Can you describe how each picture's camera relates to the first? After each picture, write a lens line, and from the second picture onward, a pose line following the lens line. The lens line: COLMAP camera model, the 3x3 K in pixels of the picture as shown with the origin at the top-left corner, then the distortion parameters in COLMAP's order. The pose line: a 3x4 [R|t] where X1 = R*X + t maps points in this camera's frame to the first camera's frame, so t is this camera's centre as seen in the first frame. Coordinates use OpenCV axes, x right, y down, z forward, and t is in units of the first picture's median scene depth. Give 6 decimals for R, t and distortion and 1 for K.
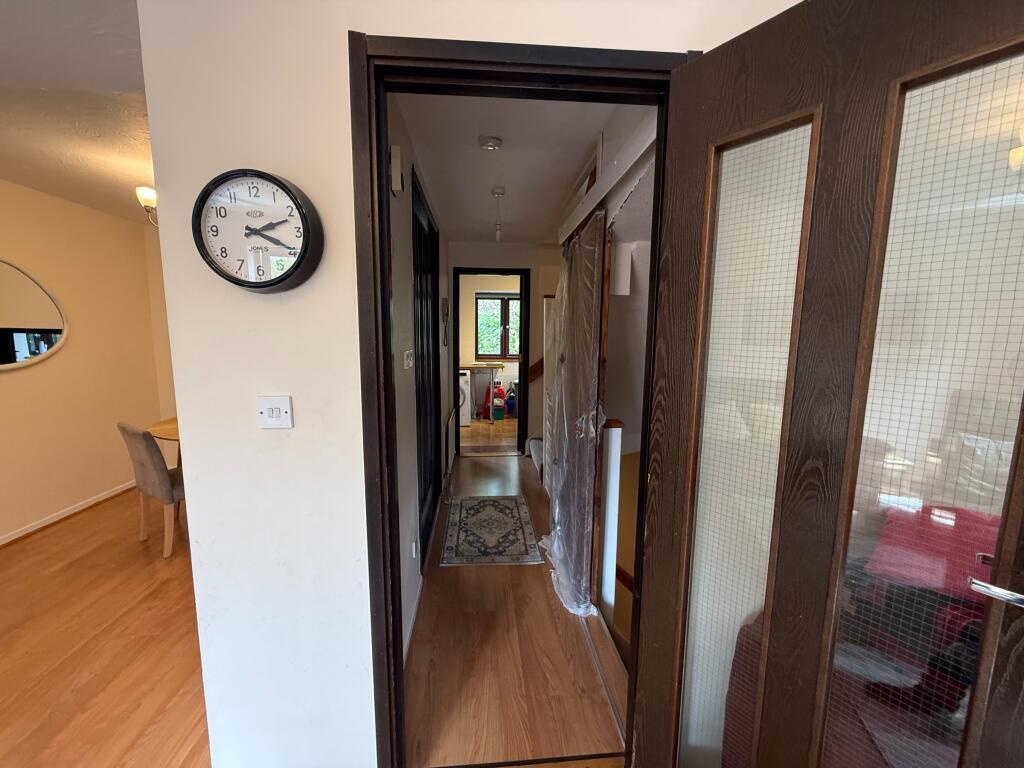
lens RADIAL K [[406.9, 0, 507.9], [0, 406.9, 381.3], [0, 0, 1]] dist [-0.000843, -0.000038]
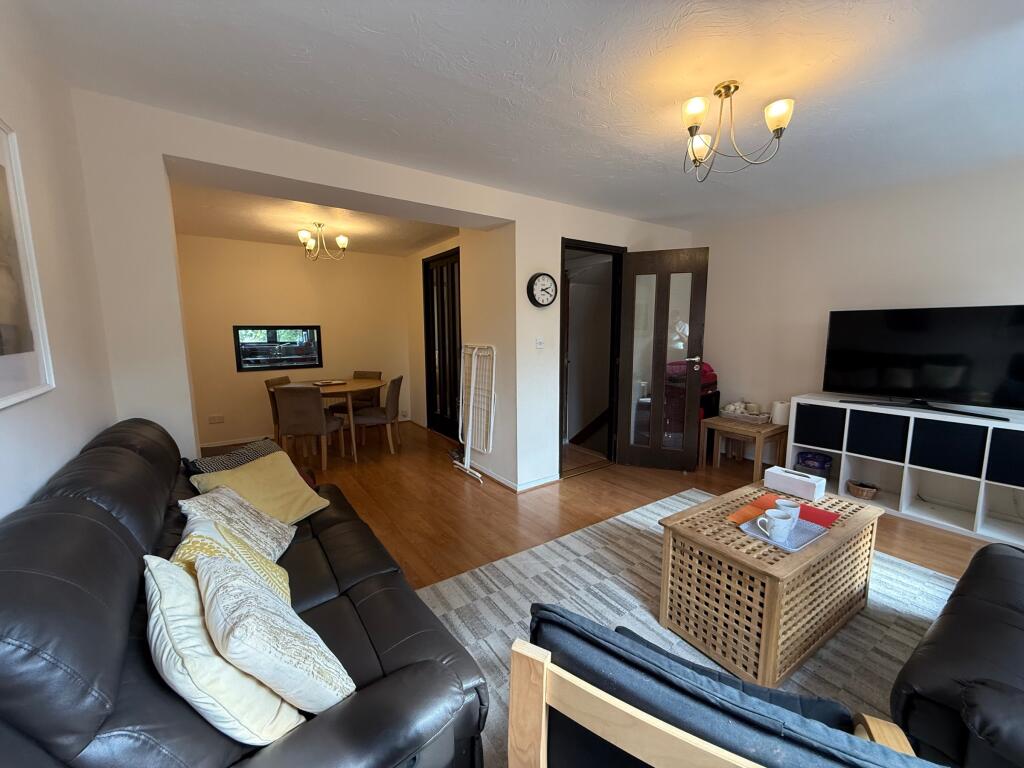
lens RADIAL K [[406.9, 0, 507.9], [0, 406.9, 381.3], [0, 0, 1]] dist [-0.000843, -0.000038]
pose [[0.864743, -0.080376, 0.495740, -0.932009], [0.080774, 0.996518, 0.020670, 0.108915], [-0.495676, 0.022169, 0.868225, -0.643180]]
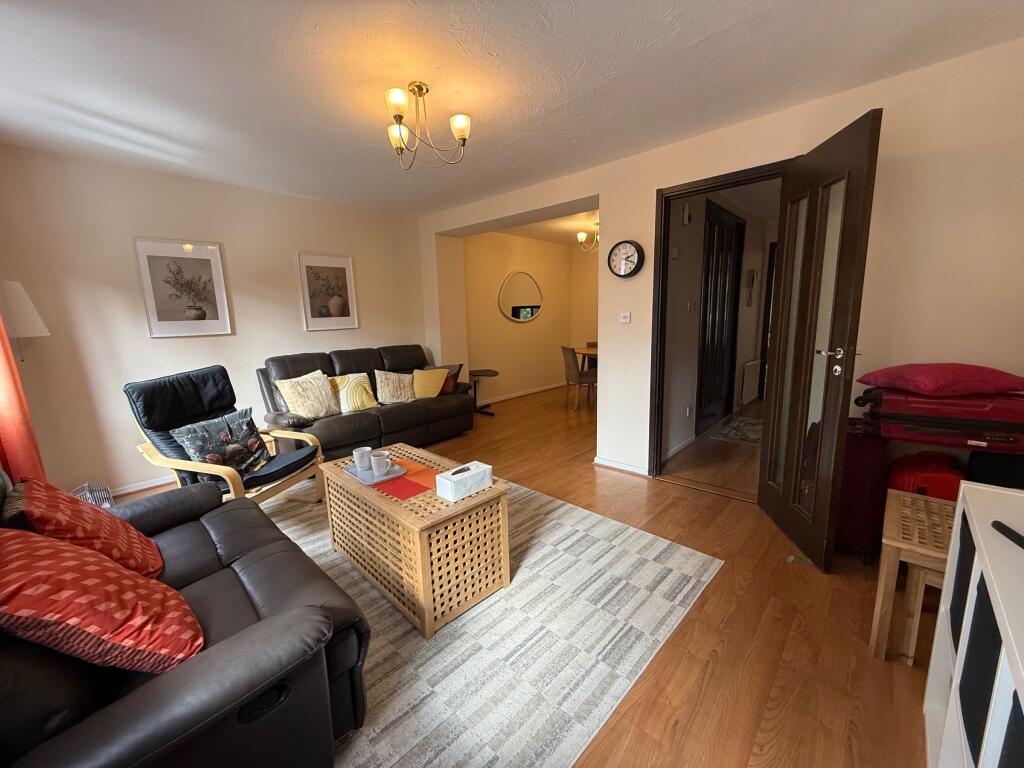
lens RADIAL K [[406.9, 0, 507.9], [0, 406.9, 381.3], [0, 0, 1]] dist [-0.000843, -0.000038]
pose [[0.680688, 0.092835, -0.726667, 0.405076], [-0.059412, 0.995666, 0.071549, 0.143749], [0.730160, -0.005530, 0.683253, -0.644335]]
